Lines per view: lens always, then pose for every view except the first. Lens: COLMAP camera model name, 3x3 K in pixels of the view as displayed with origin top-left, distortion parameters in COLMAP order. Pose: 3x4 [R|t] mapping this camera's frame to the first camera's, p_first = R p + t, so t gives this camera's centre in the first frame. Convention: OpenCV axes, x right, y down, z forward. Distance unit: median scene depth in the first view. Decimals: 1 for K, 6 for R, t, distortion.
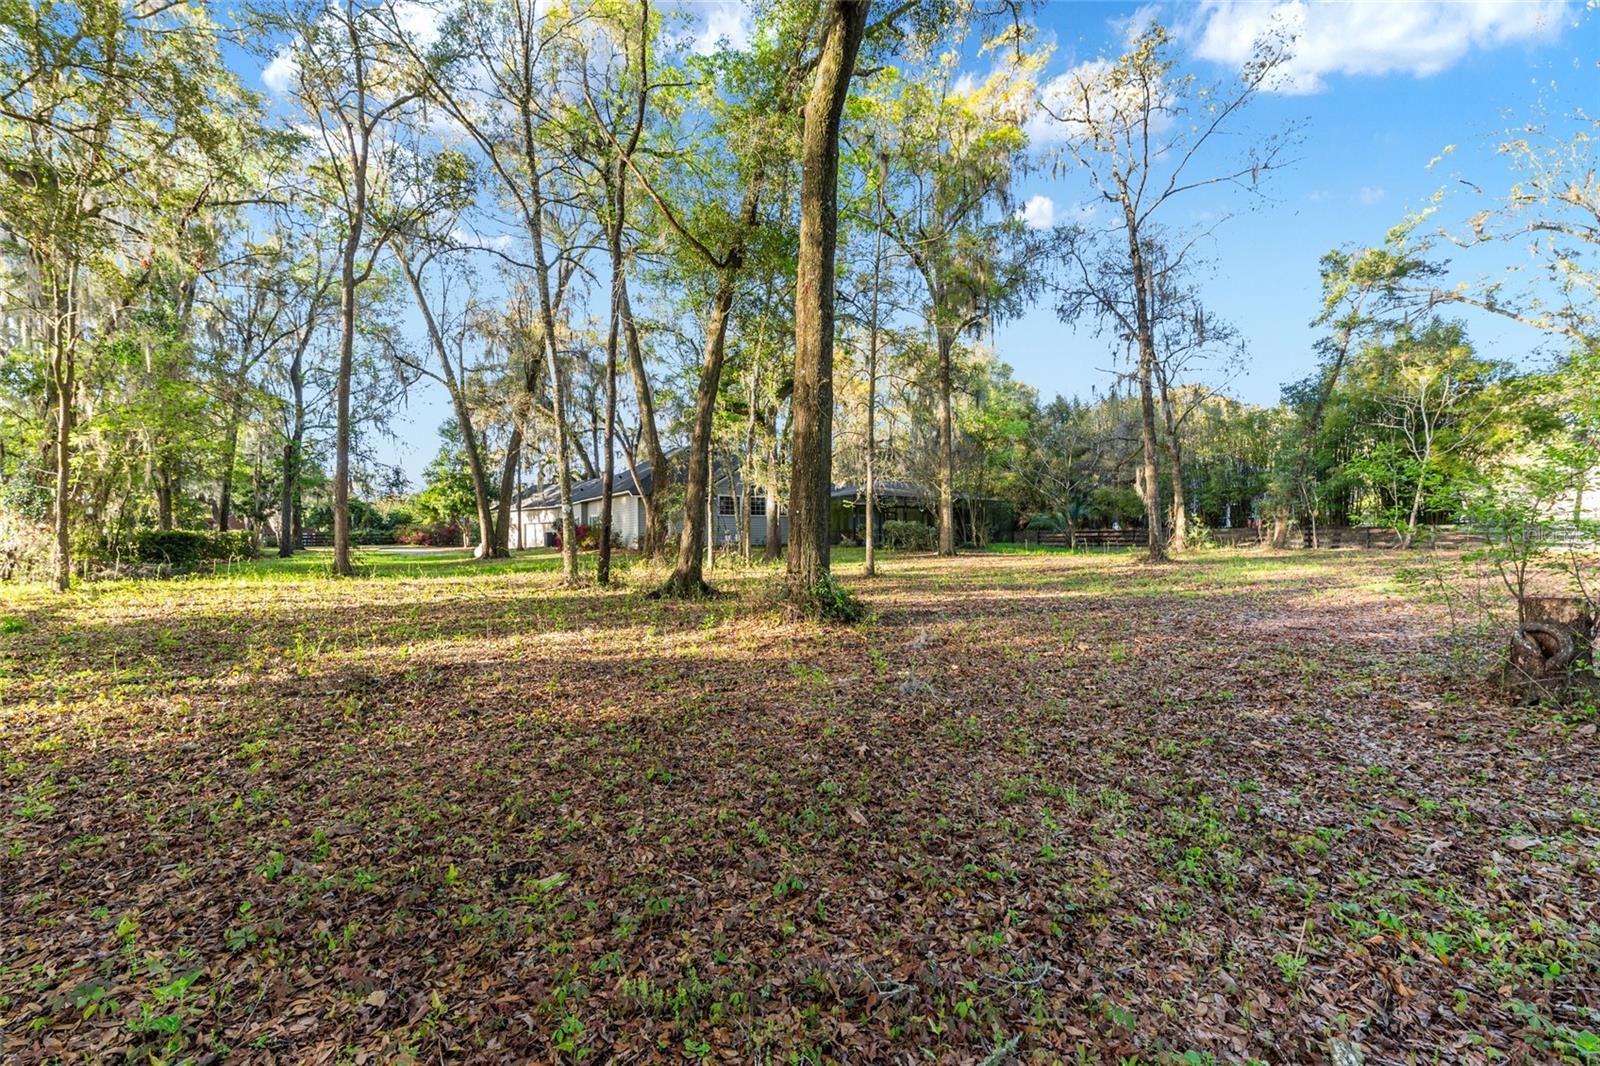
lens RADIAL K [[633.1, 0, 804.2], [0, 633.1, 527.6], [0, 0, 1]] dist [-0.000201, 0.000009]
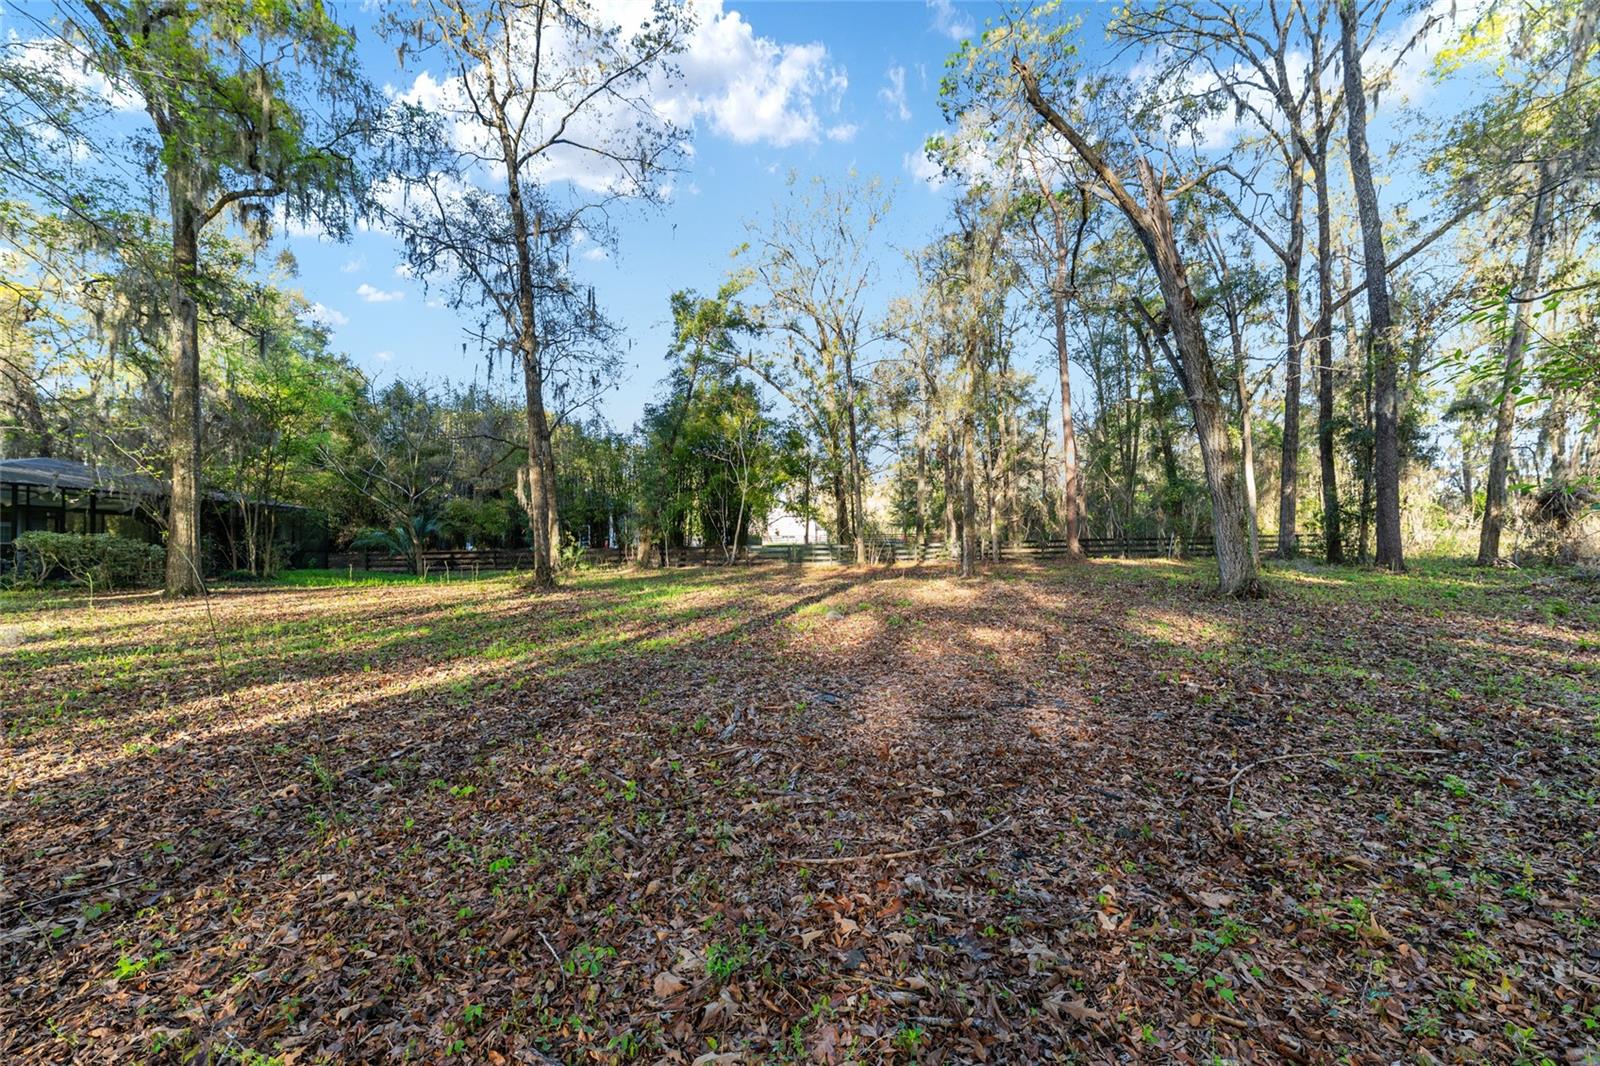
lens RADIAL K [[633.1, 0, 806.8], [0, 633.1, 536.6], [0, 0, 1]] dist [-0.000201, 0.000009]
pose [[0.568173, 0.016966, 0.822734, 0.073890], [0.000478, 0.999780, -0.020947, 0.003788], [-0.822909, 0.012295, 0.568040, 0.218528]]
